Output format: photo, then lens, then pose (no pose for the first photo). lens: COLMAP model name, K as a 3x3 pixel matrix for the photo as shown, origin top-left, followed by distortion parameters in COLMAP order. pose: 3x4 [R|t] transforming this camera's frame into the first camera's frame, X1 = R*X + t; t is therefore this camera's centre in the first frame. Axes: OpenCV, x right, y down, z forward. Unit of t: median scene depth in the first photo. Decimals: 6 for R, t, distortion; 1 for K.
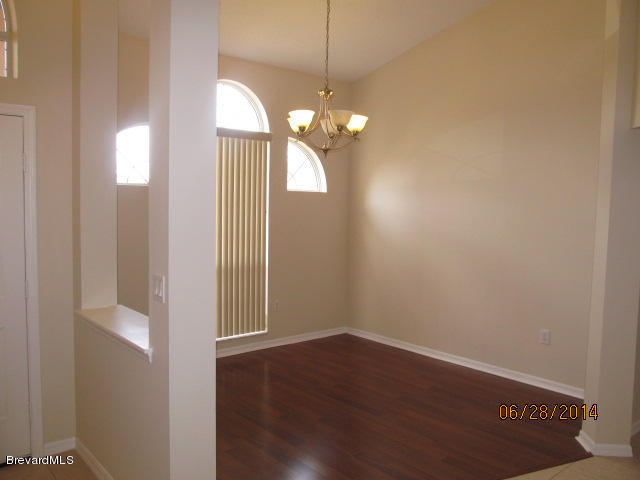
lens RADIAL K [[533.8, 0, 321.0], [0, 533.8, 239.5], [0, 0, 1]] dist [-0.054324, 0.020302]
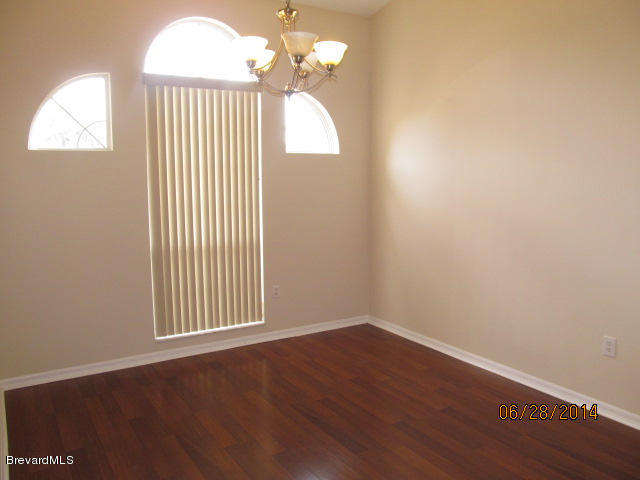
lens RADIAL K [[533.8, 0, 318.8], [0, 533.8, 240.3], [0, 0, 1]] dist [-0.054324, 0.020302]
pose [[0.986498, -0.000831, -0.163769, 0.124593], [0.010498, 0.998251, 0.058172, -0.004393], [0.163434, -0.059106, 0.984782, 0.198057]]
